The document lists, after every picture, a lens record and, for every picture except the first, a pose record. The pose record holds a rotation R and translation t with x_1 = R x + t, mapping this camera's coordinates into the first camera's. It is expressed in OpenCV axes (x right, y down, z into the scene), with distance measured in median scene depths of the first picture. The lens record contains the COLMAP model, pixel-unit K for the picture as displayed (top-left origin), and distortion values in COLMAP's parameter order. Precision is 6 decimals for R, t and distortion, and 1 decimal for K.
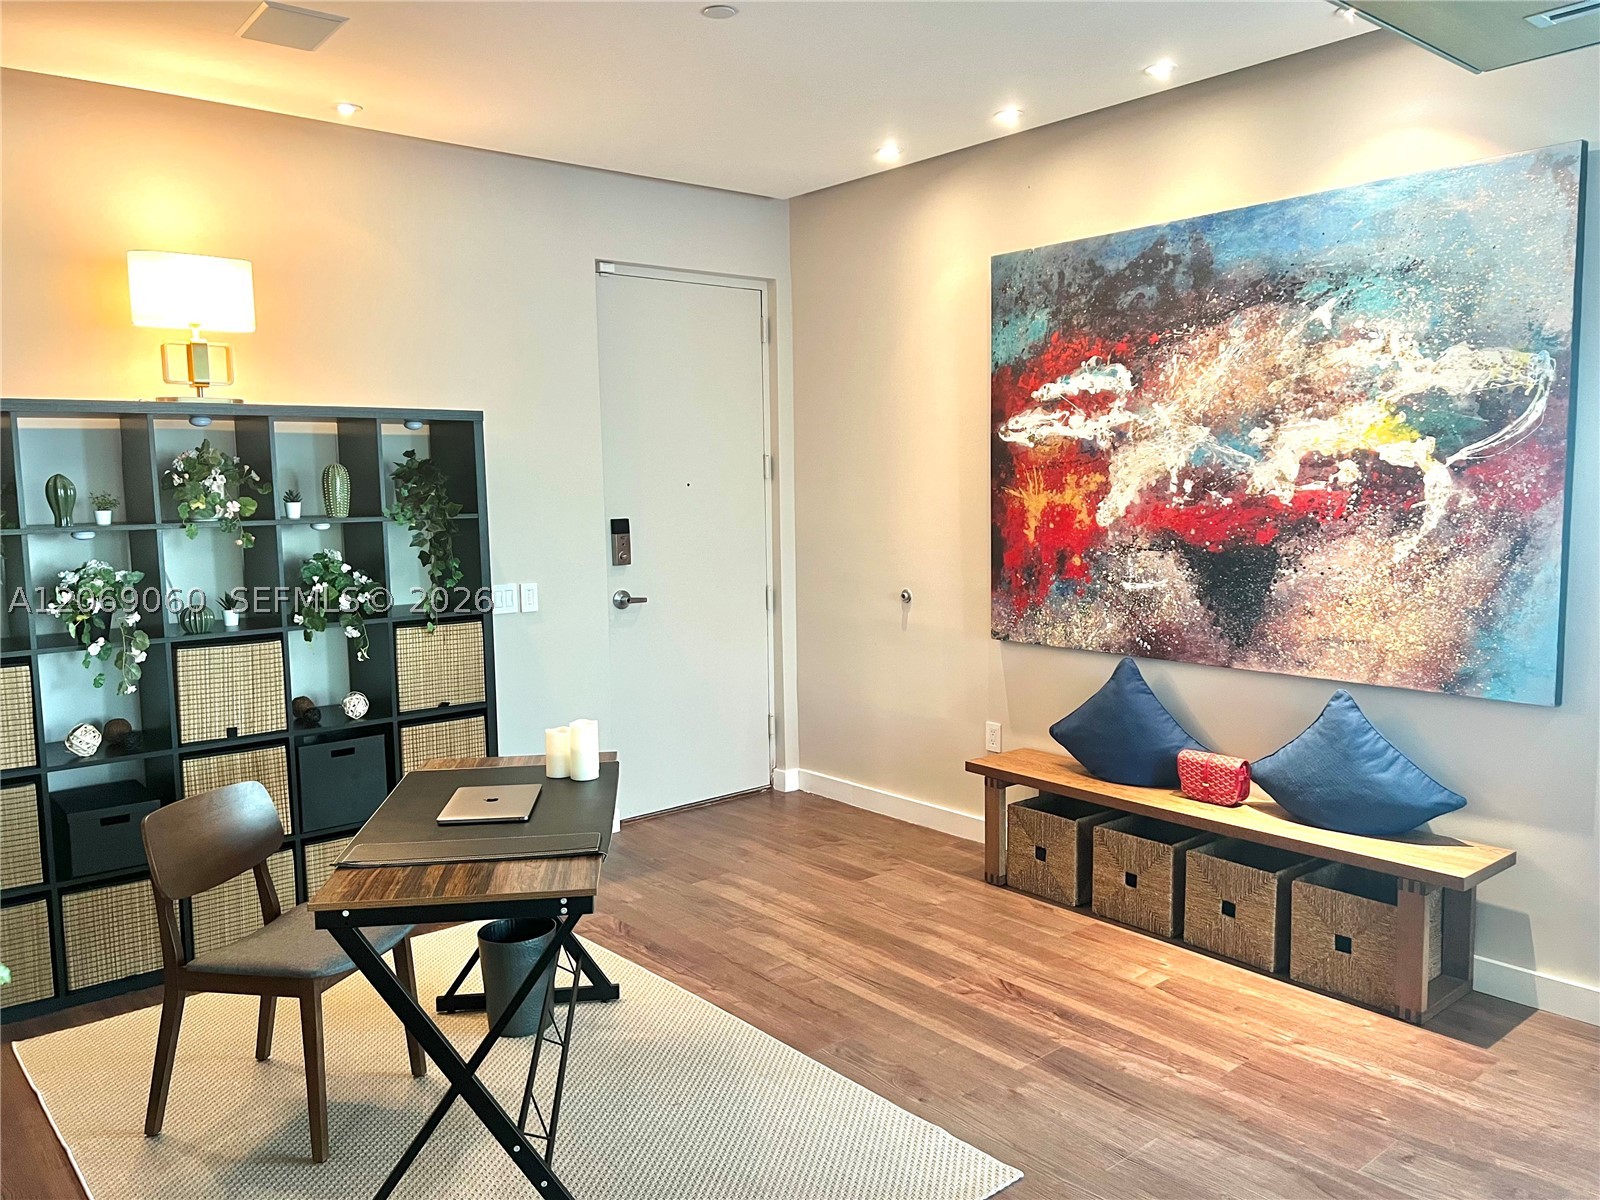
lens RADIAL K [[1209.0, 0, 800.0], [0, 1209.0, 600.0], [0, 0, 1]] dist [0.047574, -0.060017]
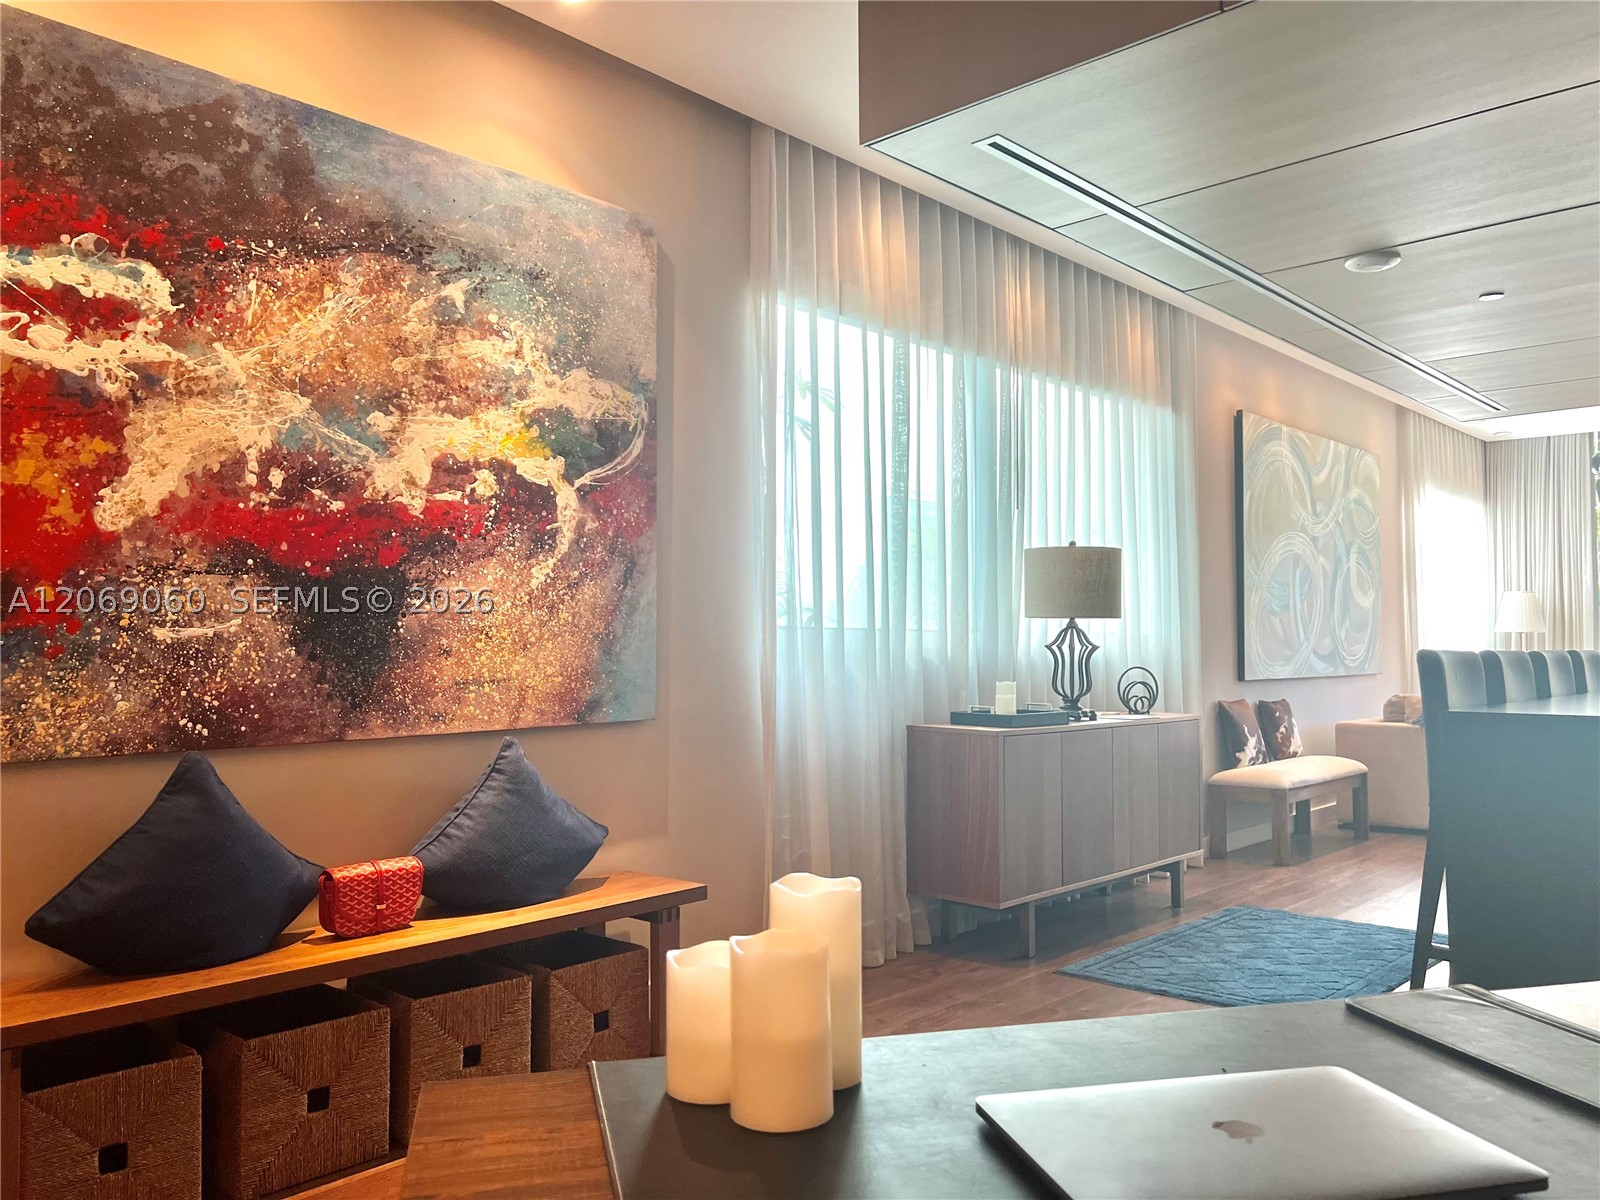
lens RADIAL K [[1209.0, 0, 800.0], [0, 1209.0, 600.0], [0, 0, 1]] dist [0.047574, -0.060017]
pose [[-0.123950, 0.056755, 0.990664, -0.404339], [0.112014, 0.992782, -0.042861, 0.036625], [-0.985946, 0.105656, -0.129412, 0.863101]]
